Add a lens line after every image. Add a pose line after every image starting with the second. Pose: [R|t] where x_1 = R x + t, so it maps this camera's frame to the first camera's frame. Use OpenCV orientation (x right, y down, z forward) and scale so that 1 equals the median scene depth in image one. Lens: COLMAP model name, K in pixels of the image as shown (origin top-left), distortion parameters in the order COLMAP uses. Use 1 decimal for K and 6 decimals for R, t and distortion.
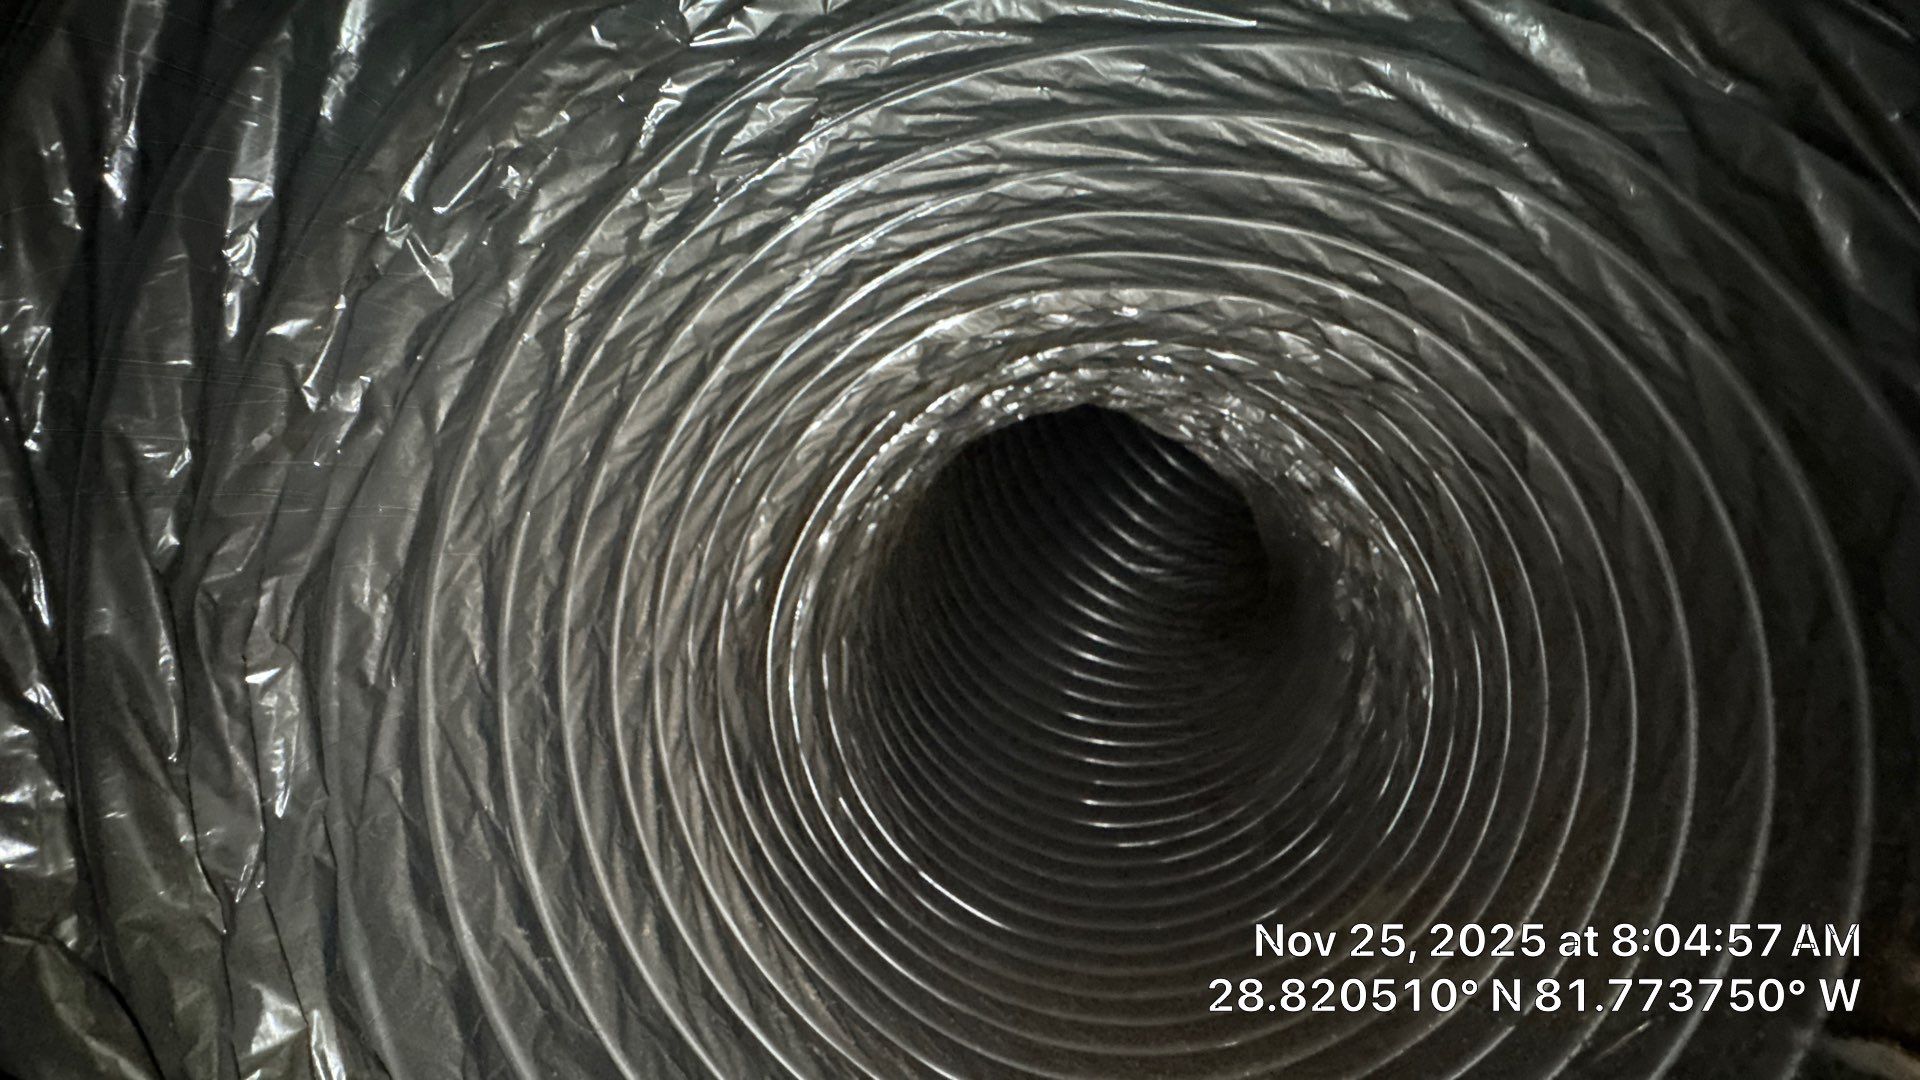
lens RADIAL K [[767.1, 0, 948.8], [0, 767.1, 541.5], [0, 0, 1]] dist [-0.001427, 0.000471]
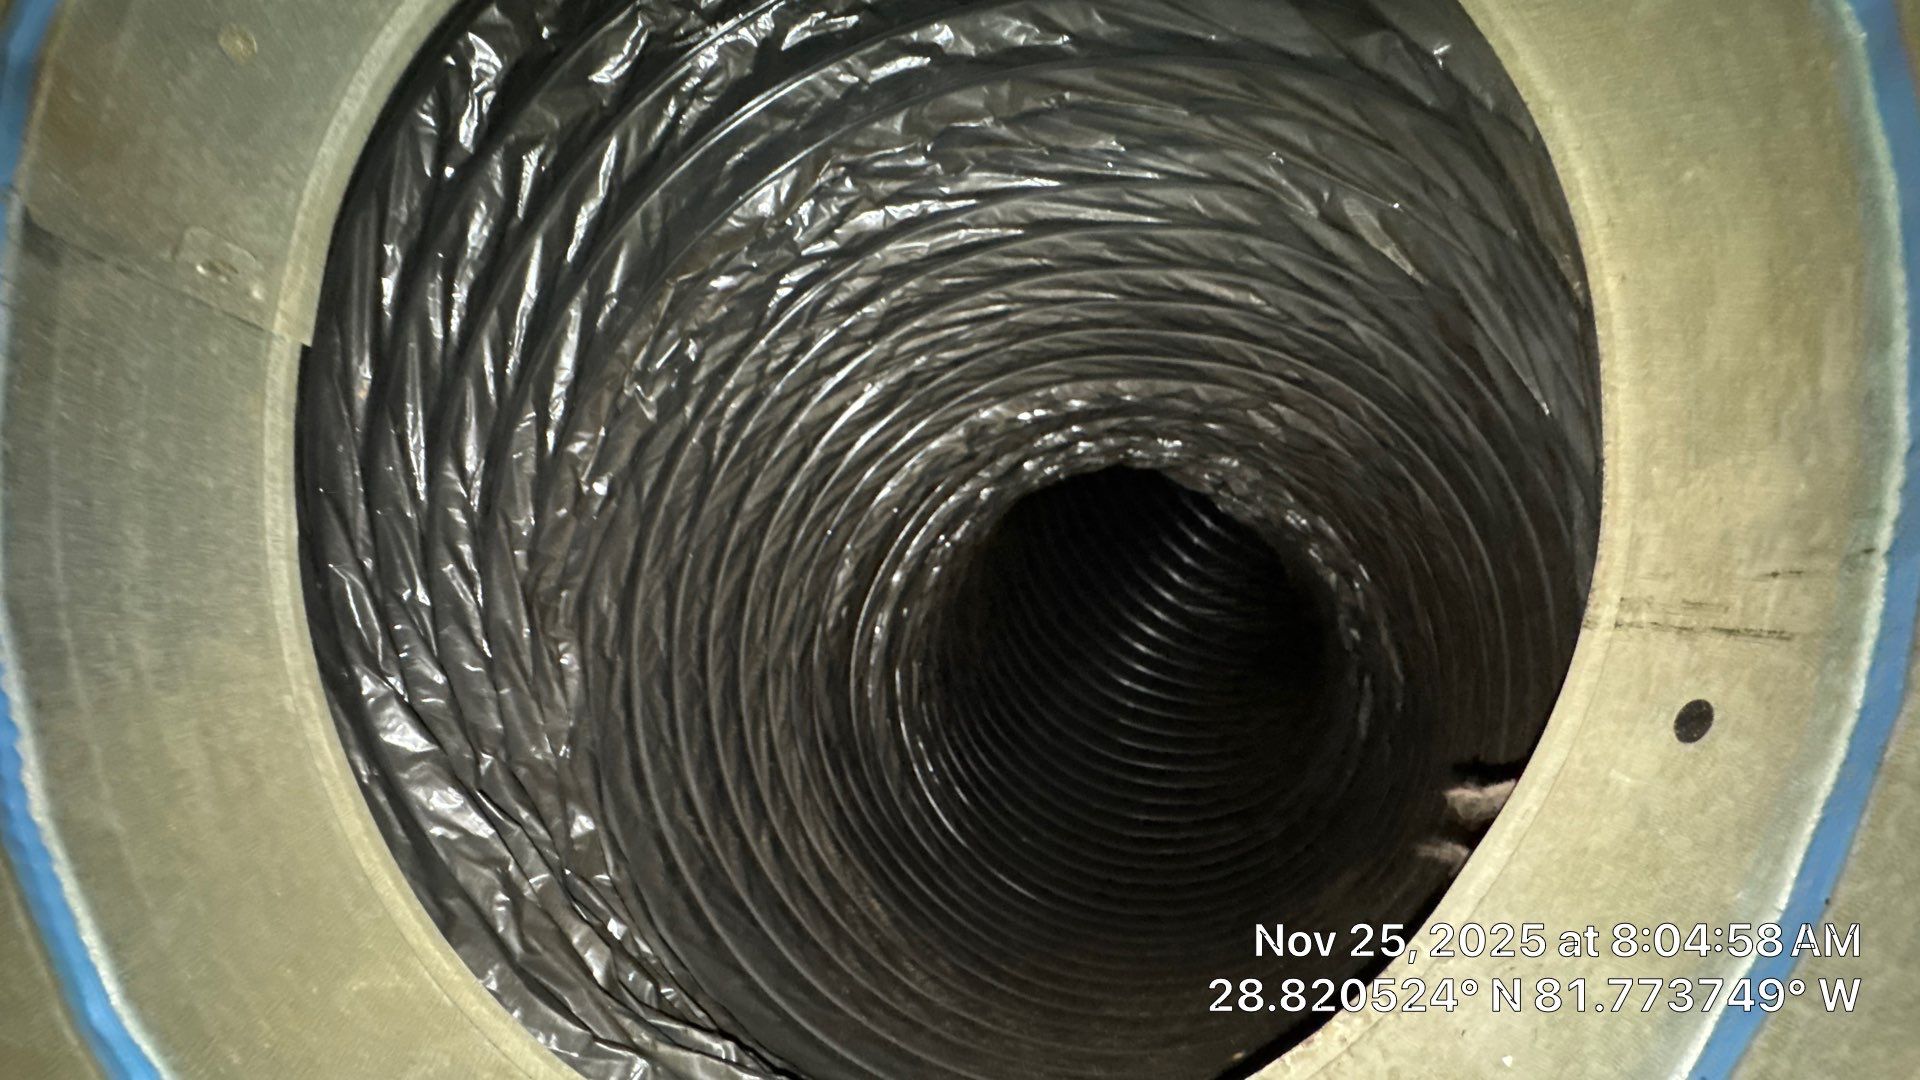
lens RADIAL K [[767.1, 0, 948.8], [0, 767.1, 541.5], [0, 0, 1]] dist [-0.001427, 0.000471]
pose [[0.992657, -0.008644, -0.120656, 0.120559], [0.000808, 0.997895, -0.064846, 0.030796], [0.120963, 0.064272, 0.990574, -0.385598]]
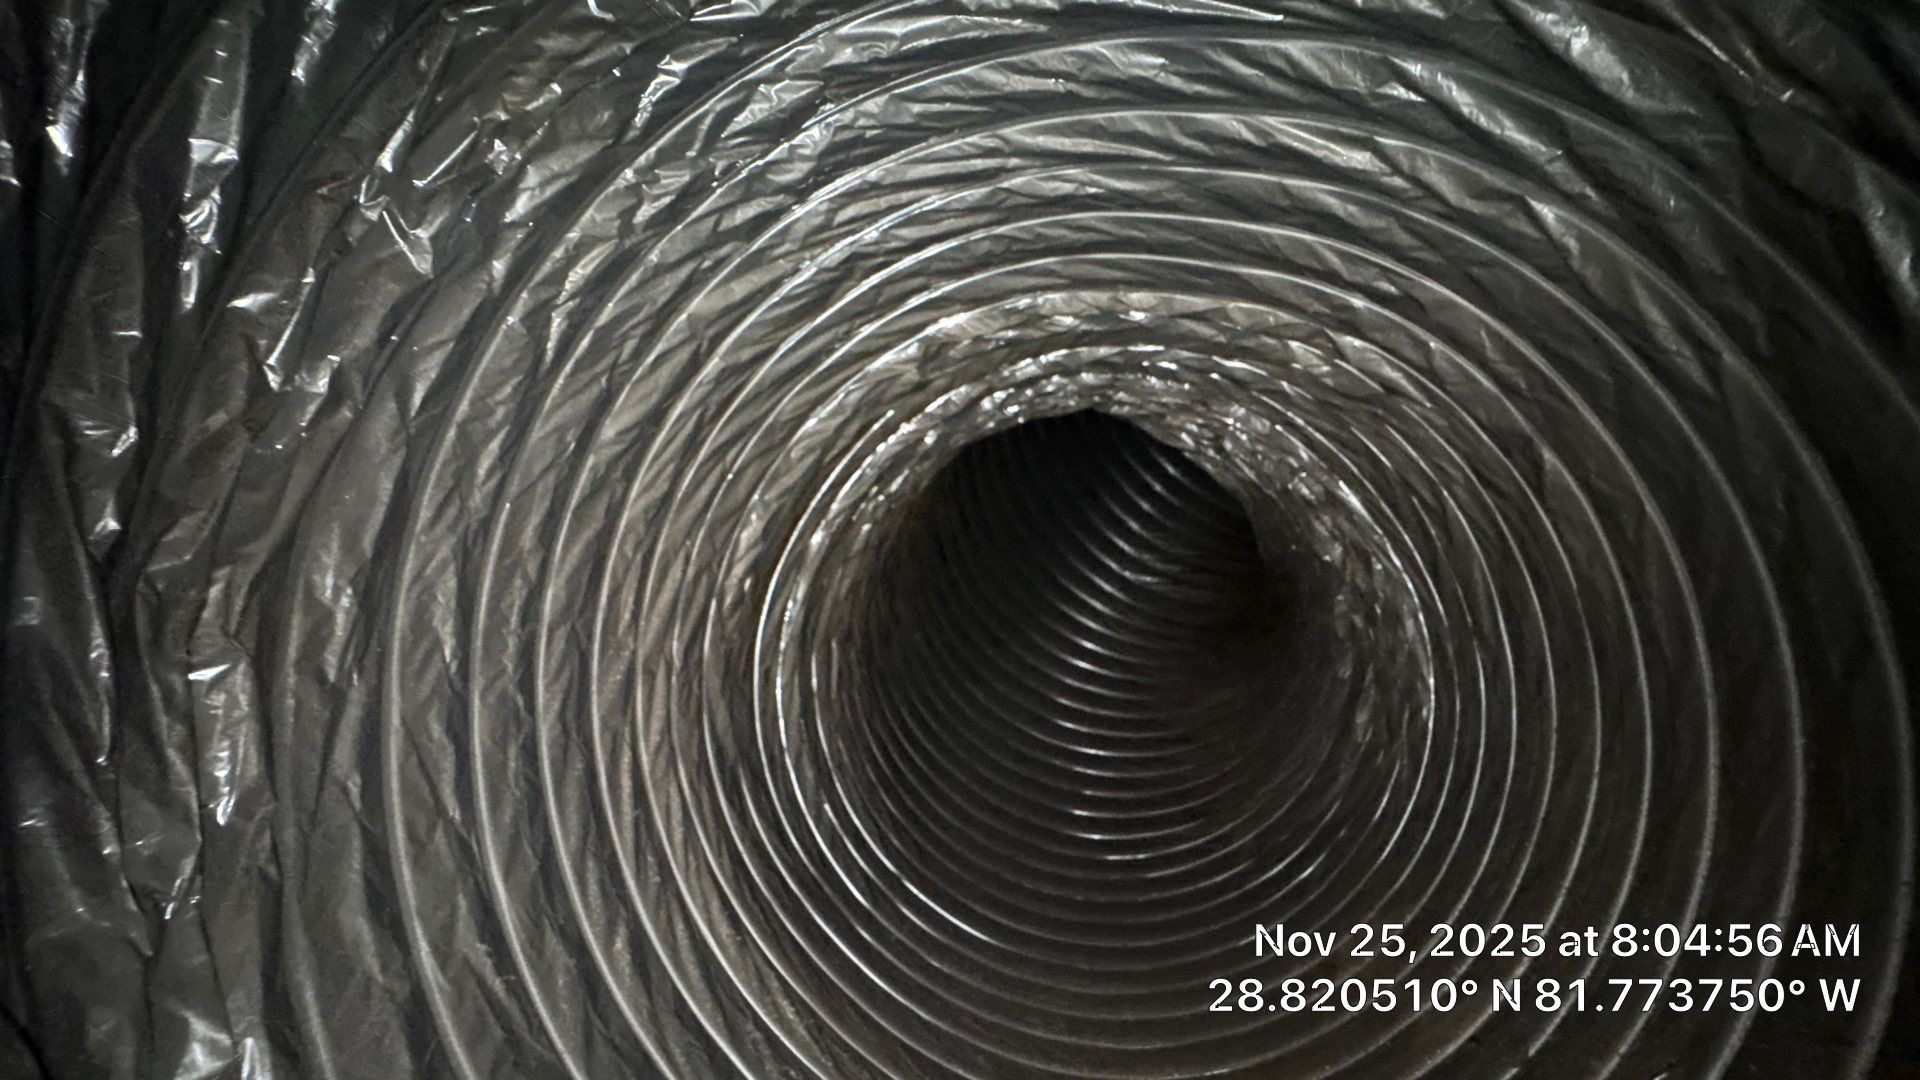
lens RADIAL K [[767.1, 0, 948.8], [0, 767.1, 541.5], [0, 0, 1]] dist [-0.001427, 0.000471]
pose [[0.999528, 0.029520, 0.008465, -0.004650], [-0.029511, 0.999564, -0.001254, -0.005502], [-0.008499, 0.001003, 0.999963, 0.034990]]
